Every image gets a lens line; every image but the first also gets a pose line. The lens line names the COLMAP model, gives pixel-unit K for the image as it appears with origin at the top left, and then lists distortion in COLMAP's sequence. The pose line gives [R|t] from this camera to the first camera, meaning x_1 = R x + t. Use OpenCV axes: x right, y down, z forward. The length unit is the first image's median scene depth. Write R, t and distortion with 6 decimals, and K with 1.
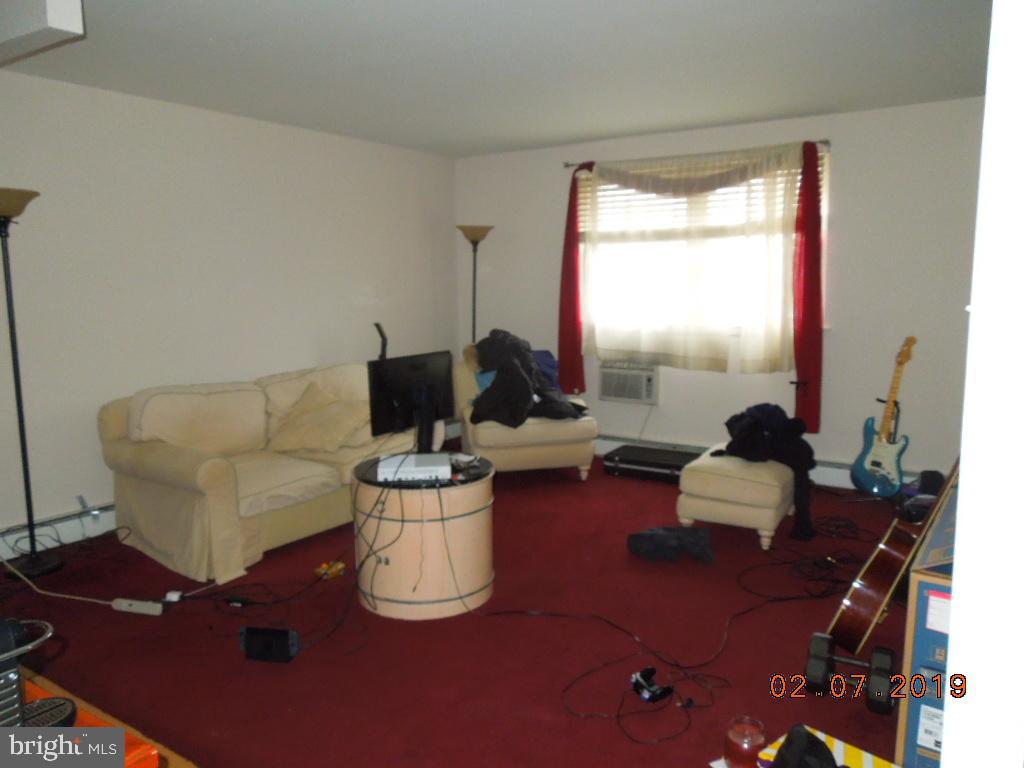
lens RADIAL K [[763.4, 0, 512.0], [0, 763.4, 384.0], [0, 0, 1]] dist [-0.000754, 0.002899]
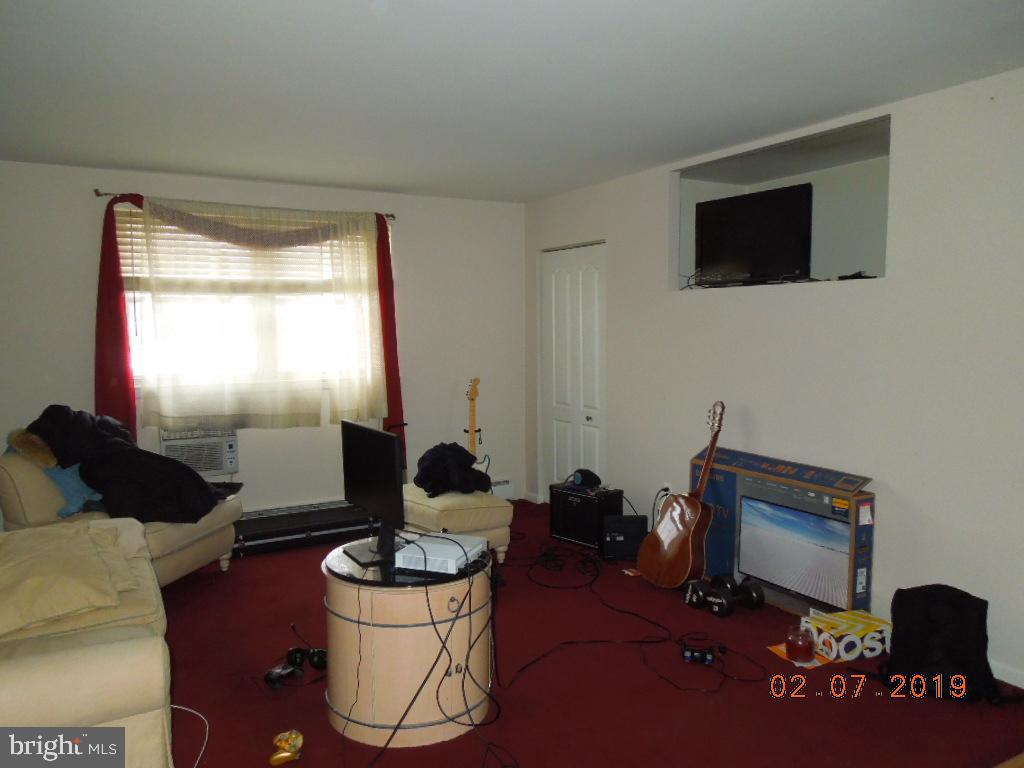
lens RADIAL K [[763.4, 0, 512.0], [0, 763.4, 384.0], [0, 0, 1]] dist [-0.000754, 0.002899]
pose [[0.455406, -0.060846, 0.888202, -0.476552], [0.126256, 0.991992, 0.003222, -0.039903], [-0.881286, 0.110674, 0.459442, 0.294365]]
